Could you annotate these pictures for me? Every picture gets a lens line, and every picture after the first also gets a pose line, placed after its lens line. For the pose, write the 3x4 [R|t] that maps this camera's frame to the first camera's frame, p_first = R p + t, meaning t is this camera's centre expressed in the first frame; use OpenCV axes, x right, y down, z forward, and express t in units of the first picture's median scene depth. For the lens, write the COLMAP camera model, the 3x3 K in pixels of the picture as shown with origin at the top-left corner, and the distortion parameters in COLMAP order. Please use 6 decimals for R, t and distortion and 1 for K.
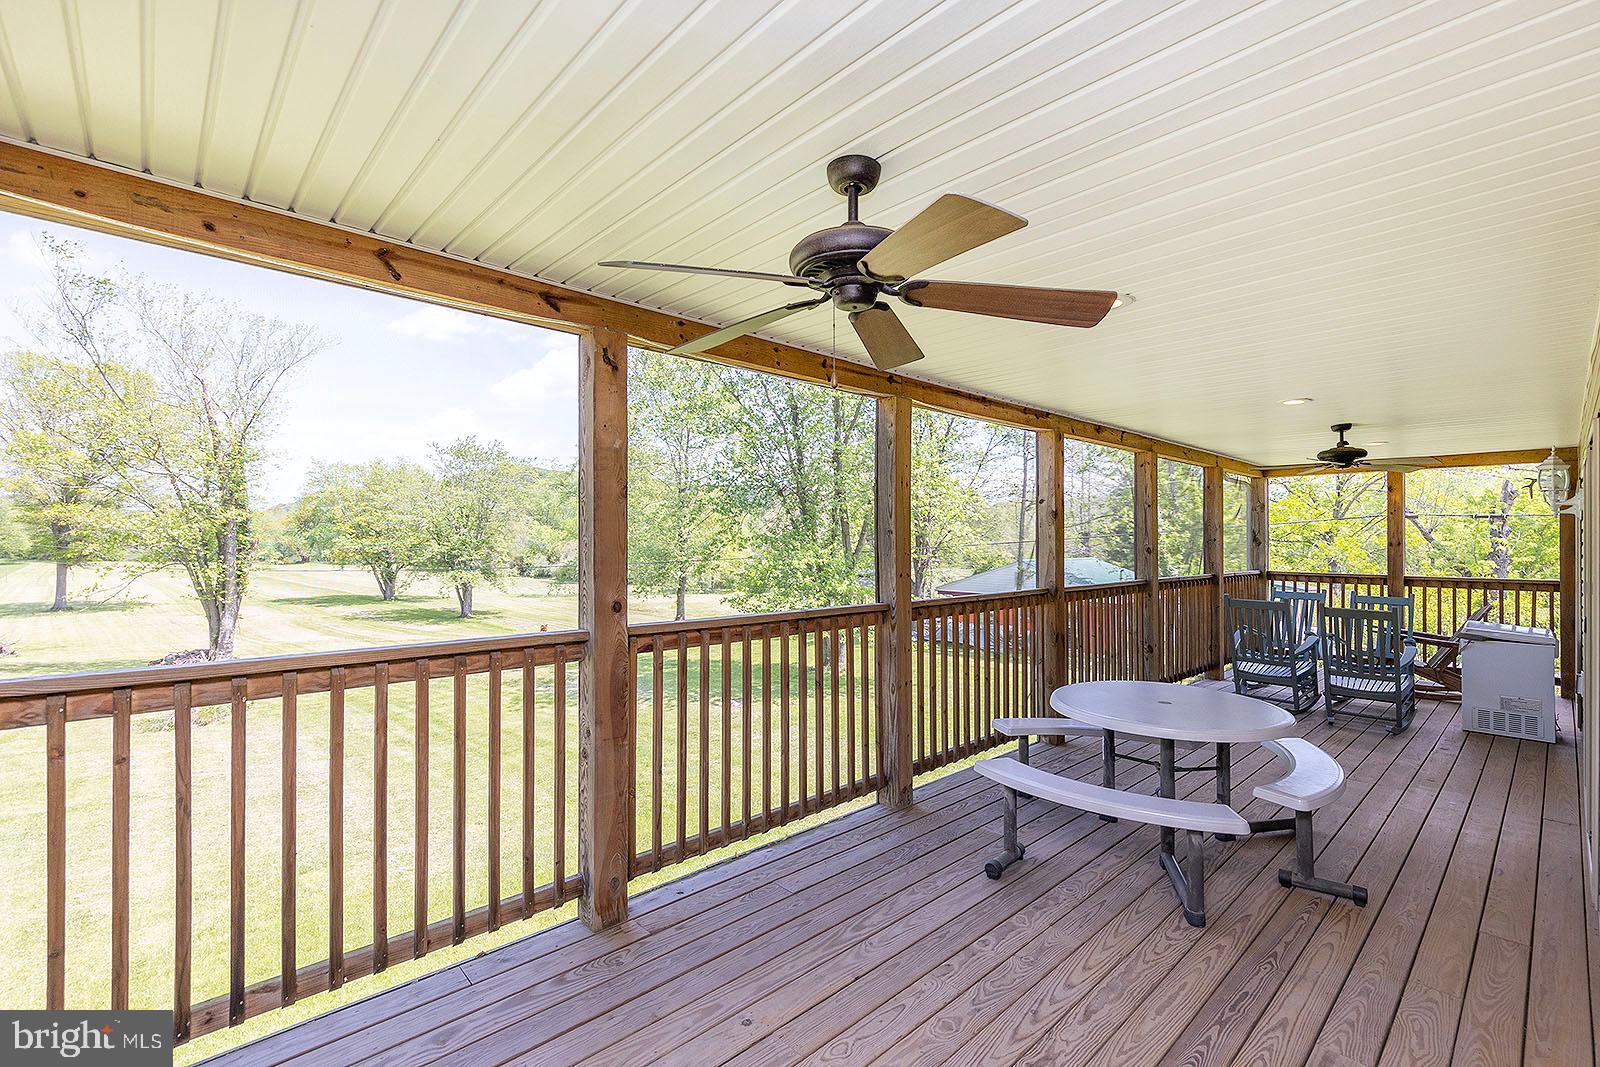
lens RADIAL K [[704.5, 0, 833.6], [0, 704.5, 526.2], [0, 0, 1]] dist [0.001476, 0.000349]
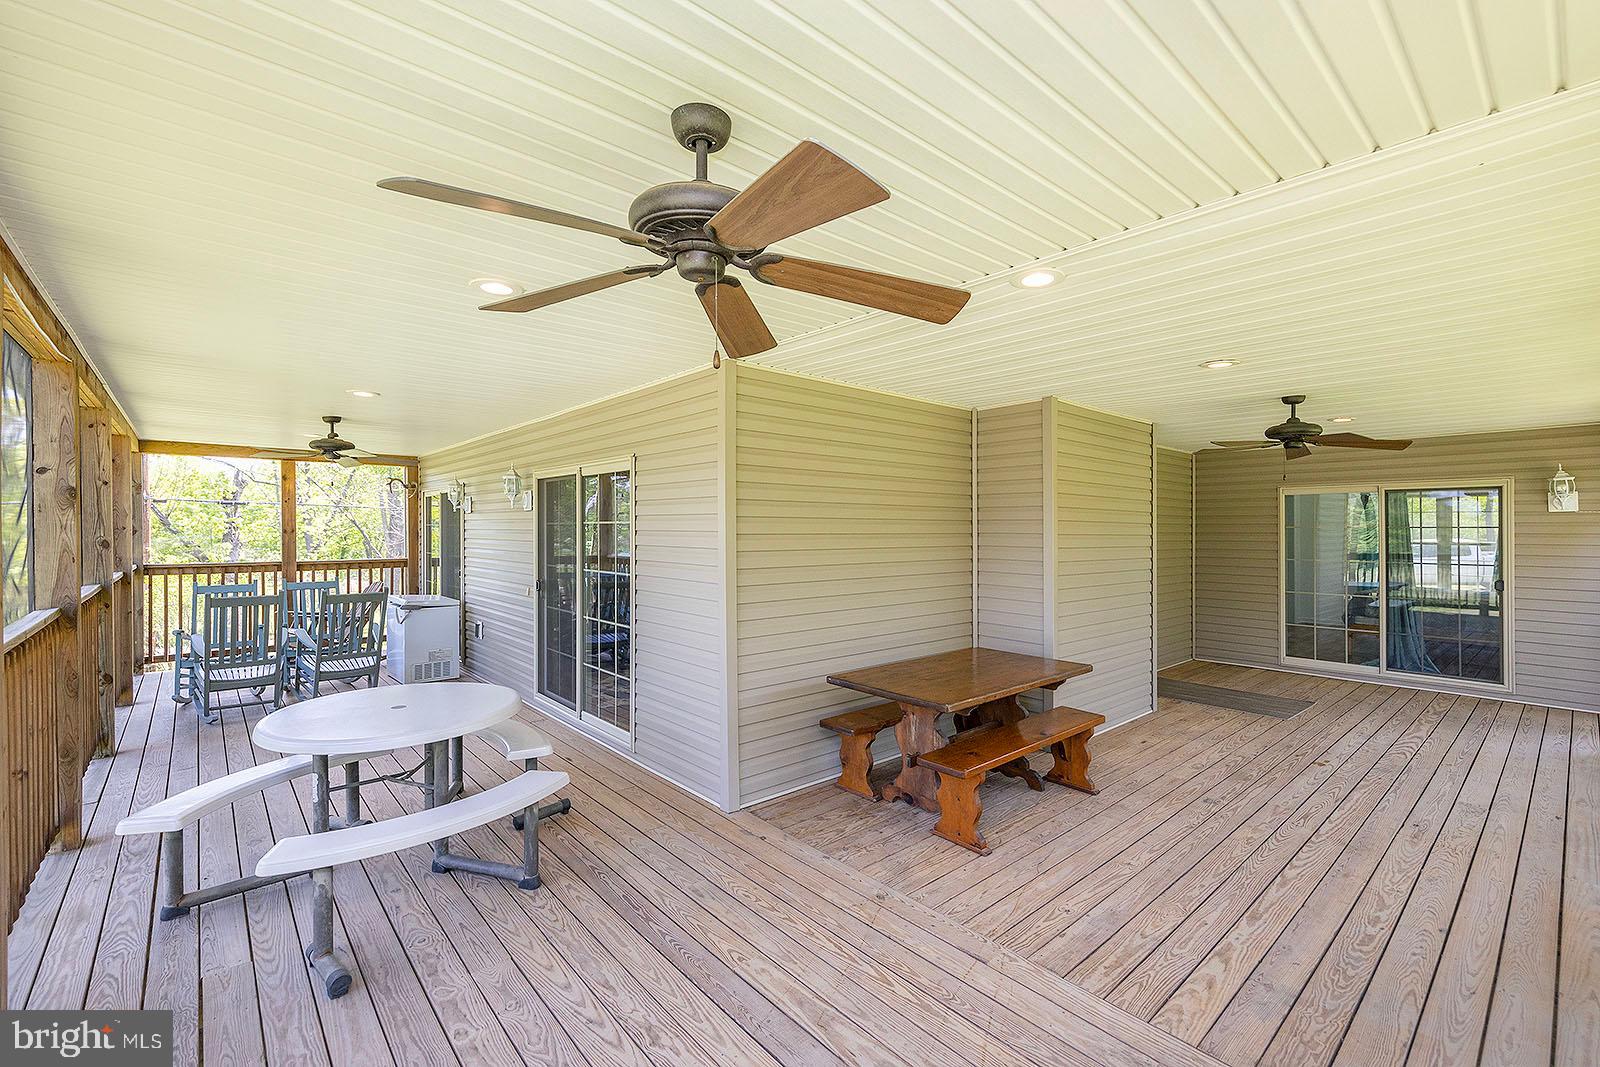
lens RADIAL K [[691.7, 0, 796.4], [0, 691.7, 524.3], [0, 0, 1]] dist [0.002636, 0.000263]
pose [[0.058452, 0.000342, 0.998290, -0.229706], [-0.018672, 0.999825, 0.000751, -0.000170], [-0.998116, -0.018684, 0.058448, 0.237659]]
